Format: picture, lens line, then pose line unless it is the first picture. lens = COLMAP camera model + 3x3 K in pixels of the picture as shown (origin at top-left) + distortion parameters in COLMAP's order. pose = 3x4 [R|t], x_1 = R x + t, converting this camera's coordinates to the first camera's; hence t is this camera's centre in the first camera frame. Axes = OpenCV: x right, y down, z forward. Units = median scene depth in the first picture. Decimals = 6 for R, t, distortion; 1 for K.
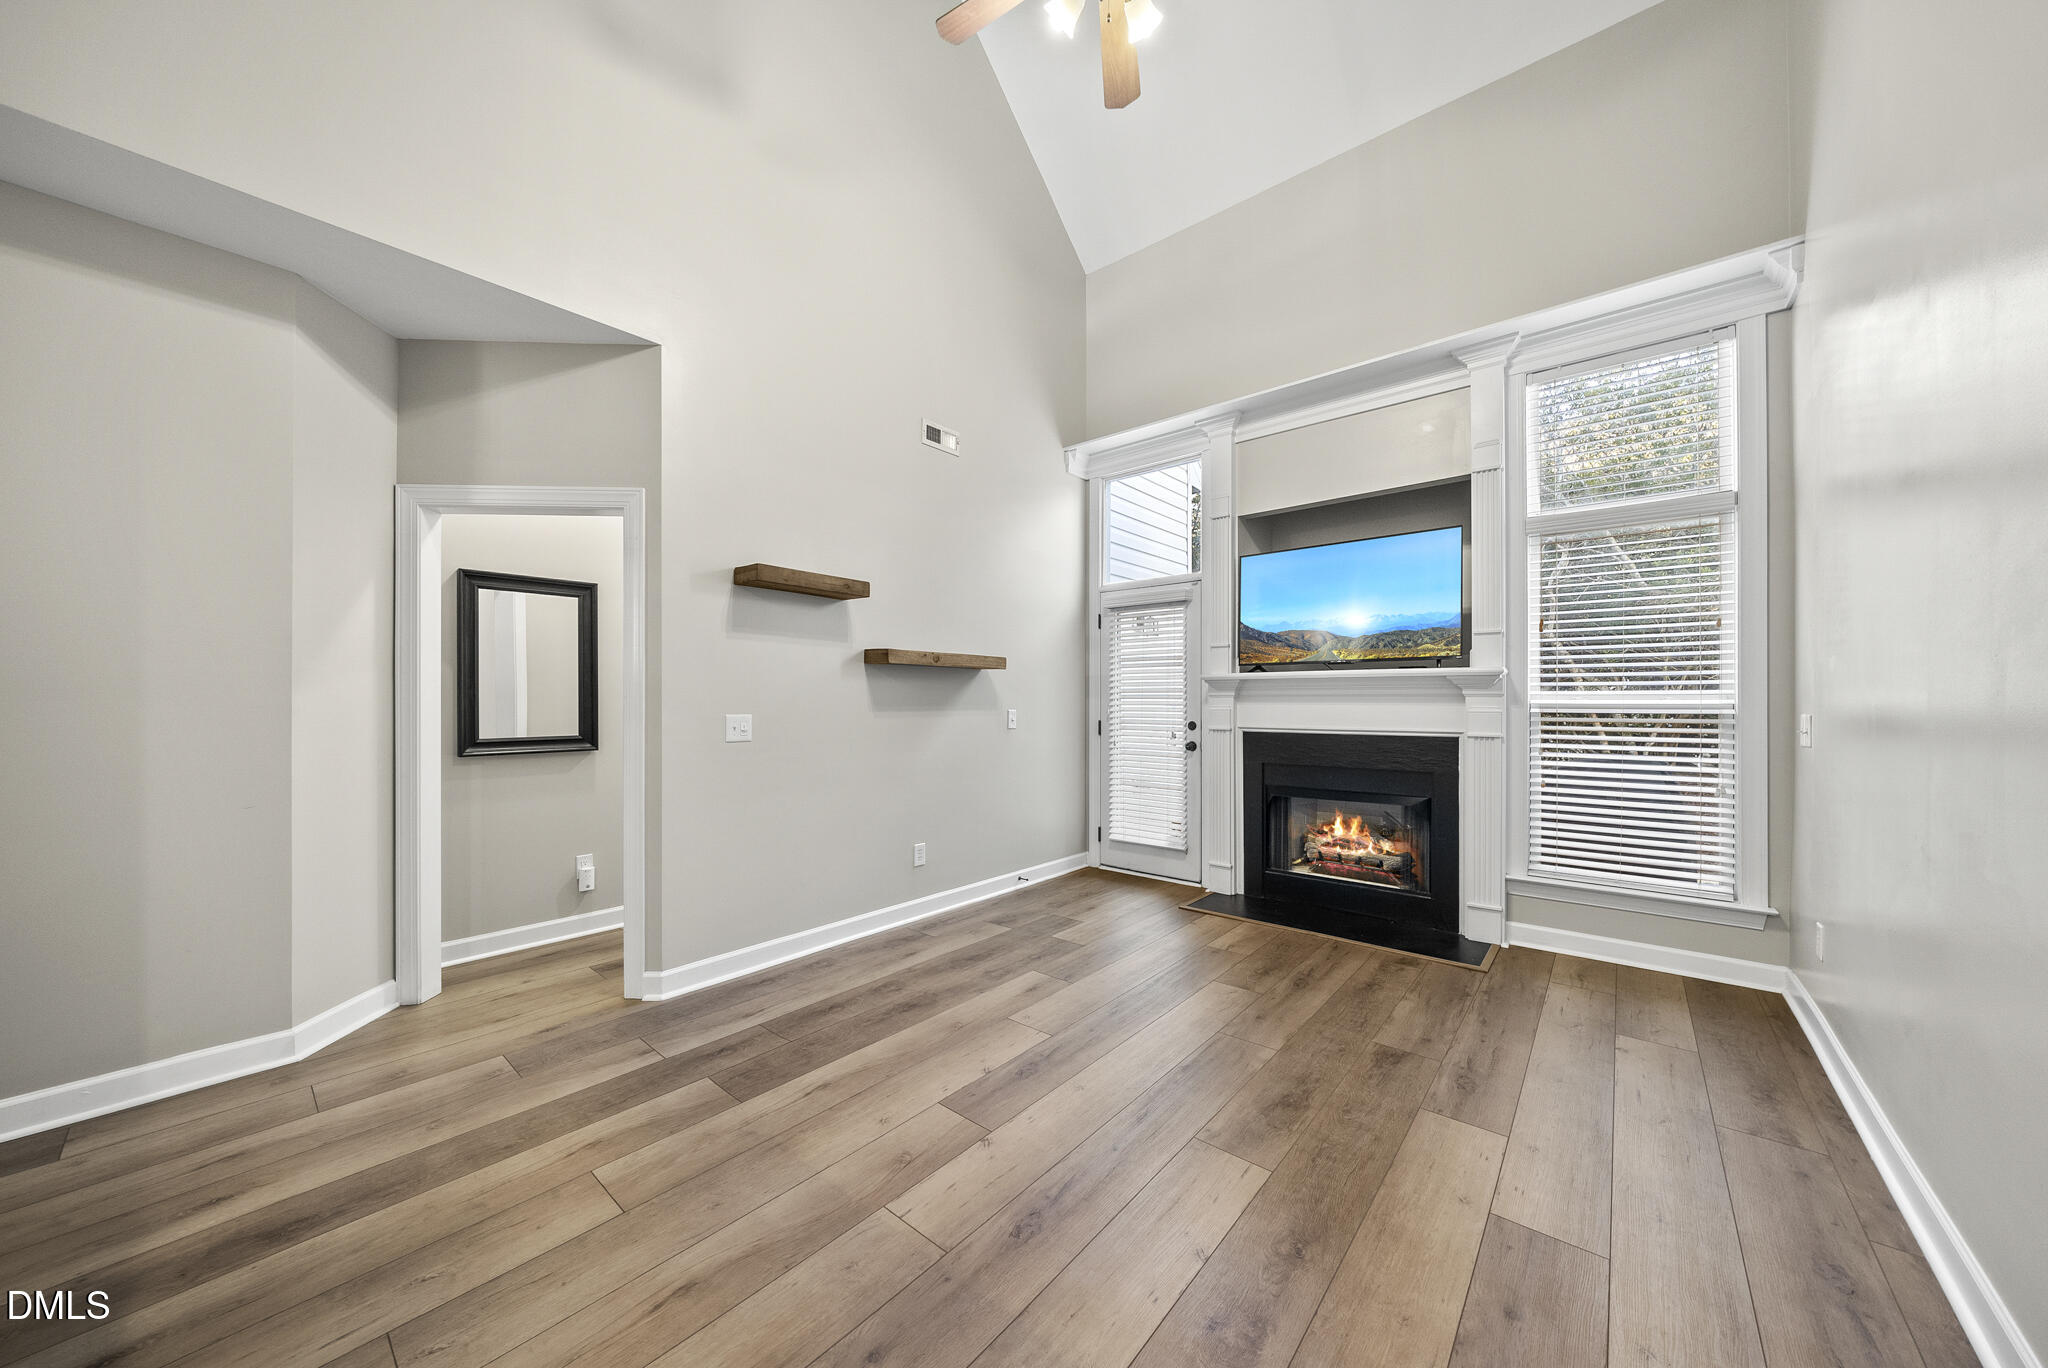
lens RADIAL K [[711.0, 0, 1019.6], [0, 711.0, 702.3], [0, 0, 1]] dist [-0.008924, 0.000346]
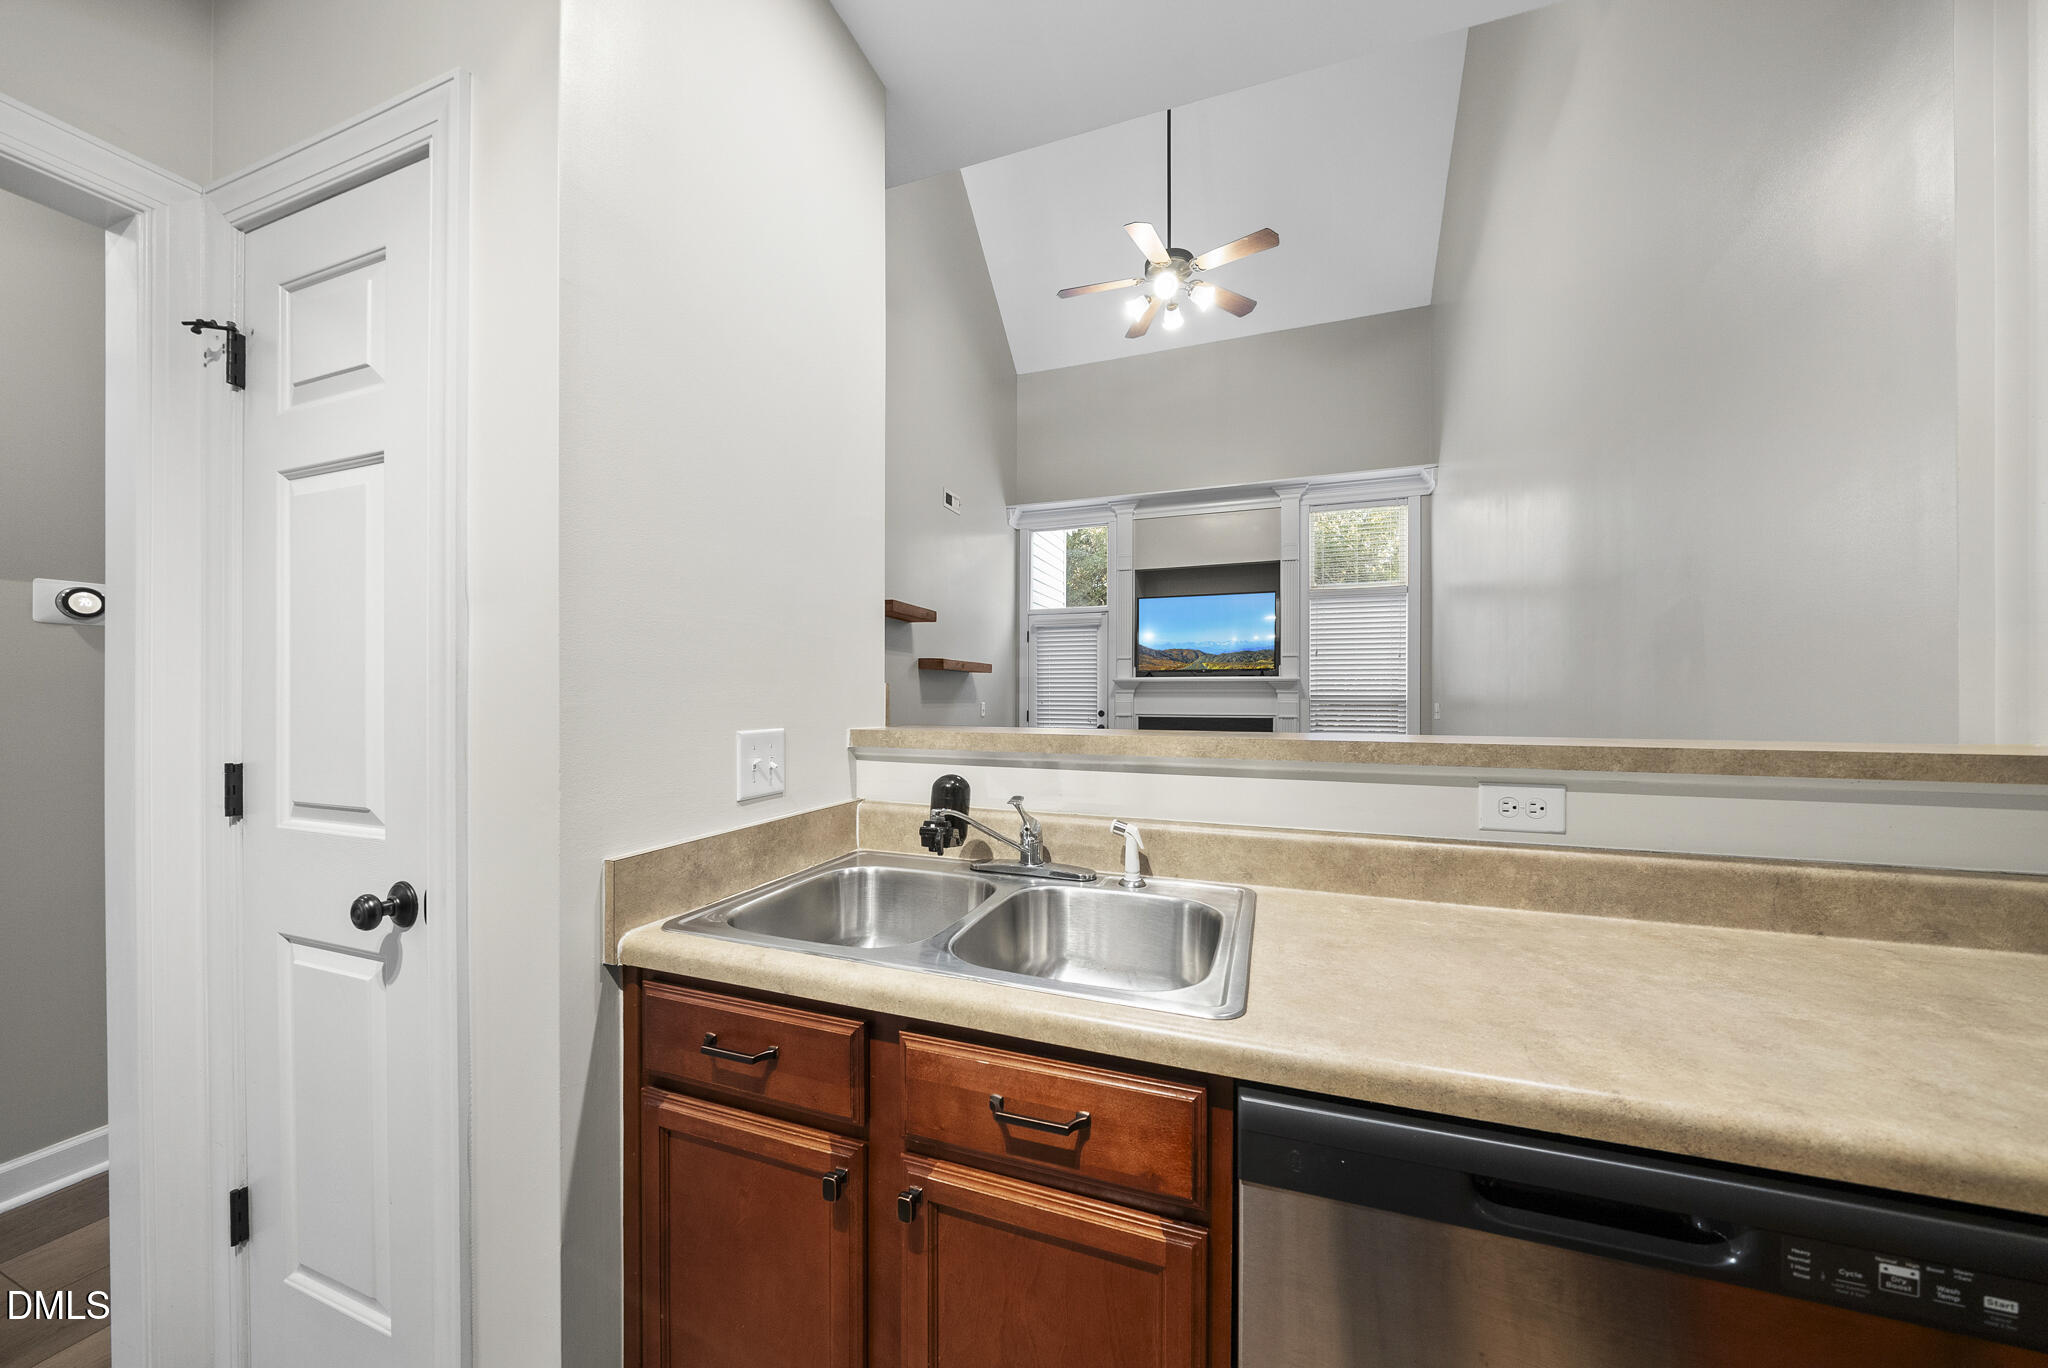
lens RADIAL K [[711.0, 0, 1016.1], [0, 711.0, 696.4], [0, 0, 1]] dist [-0.008924, 0.000346]
pose [[0.938638, 0.000998, 0.344902, -0.524246], [-0.000331, 0.999998, -0.001993, 0.001621], [-0.344903, 0.001757, 0.938637, -0.355458]]
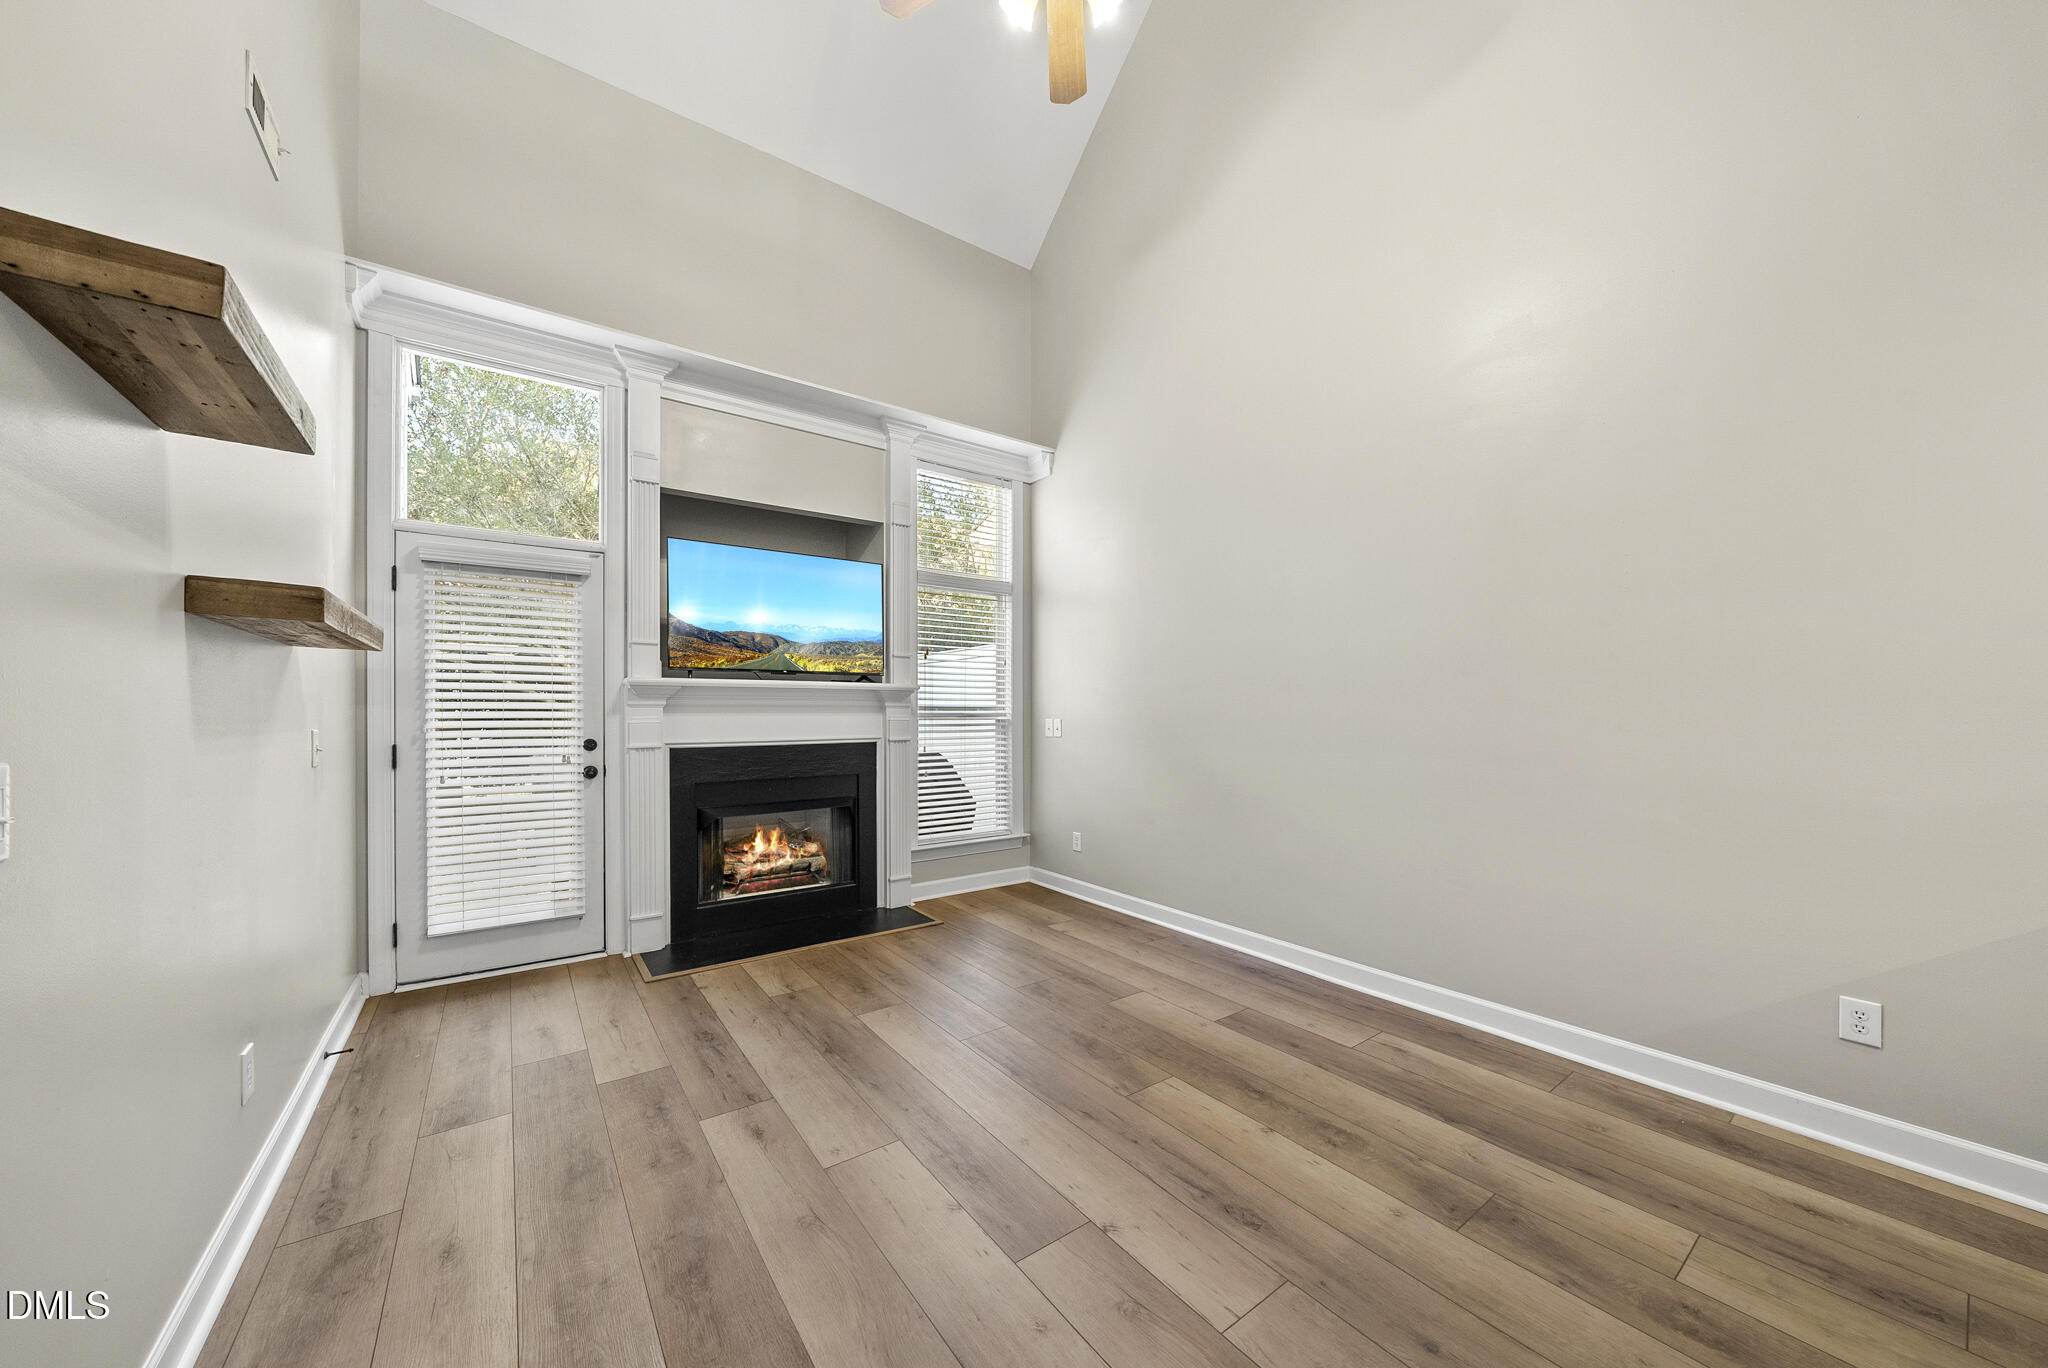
lens RADIAL K [[711.0, 0, 1034.3], [0, 711.0, 710.3], [0, 0, 1]] dist [-0.008924, 0.000346]
pose [[0.221560, -0.001100, 0.975146, -0.488061], [0.003735, 0.999993, 0.000279, -0.002105], [-0.975140, 0.003580, 0.221563, 0.487534]]
